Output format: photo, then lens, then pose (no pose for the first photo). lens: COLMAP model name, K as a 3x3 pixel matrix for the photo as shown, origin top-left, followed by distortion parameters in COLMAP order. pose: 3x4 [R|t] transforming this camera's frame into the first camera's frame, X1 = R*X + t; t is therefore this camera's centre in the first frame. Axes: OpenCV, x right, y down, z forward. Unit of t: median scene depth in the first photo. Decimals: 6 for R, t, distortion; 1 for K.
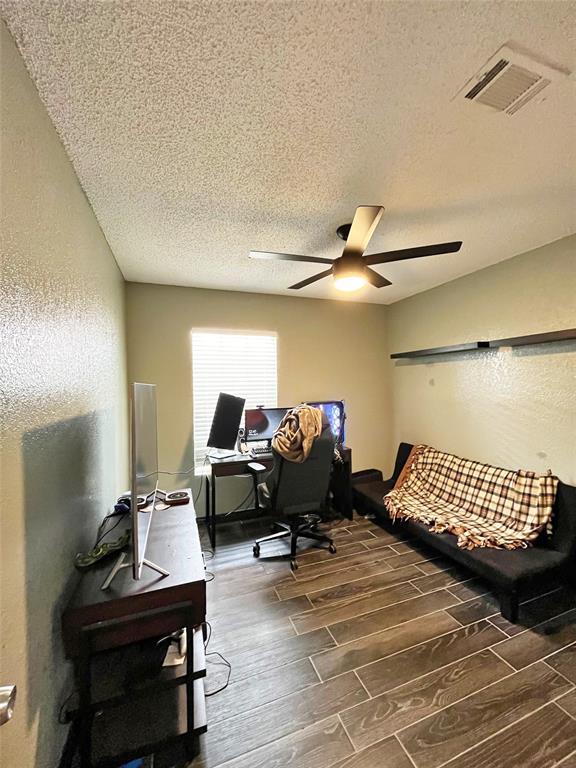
lens RADIAL K [[309.8, 0, 287.8], [0, 309.8, 384.3], [0, 0, 1]] dist [-0.003192, 0.000380]
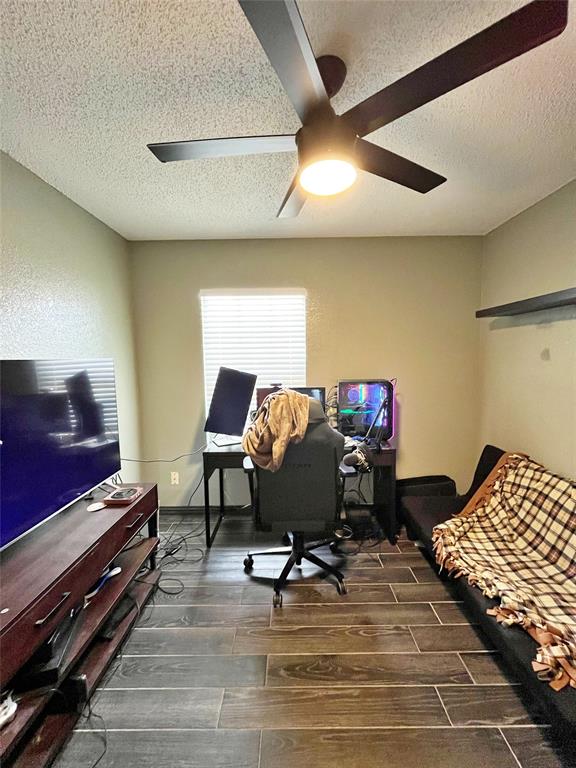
lens RADIAL K [[309.8, 0, 289.2], [0, 309.8, 383.8], [0, 0, 1]] dist [-0.003192, 0.000380]
pose [[0.937359, 0.033778, -0.346723, 0.238912], [-0.000851, 0.995507, 0.094682, -0.006652], [0.348363, -0.088455, 0.933177, 0.296967]]
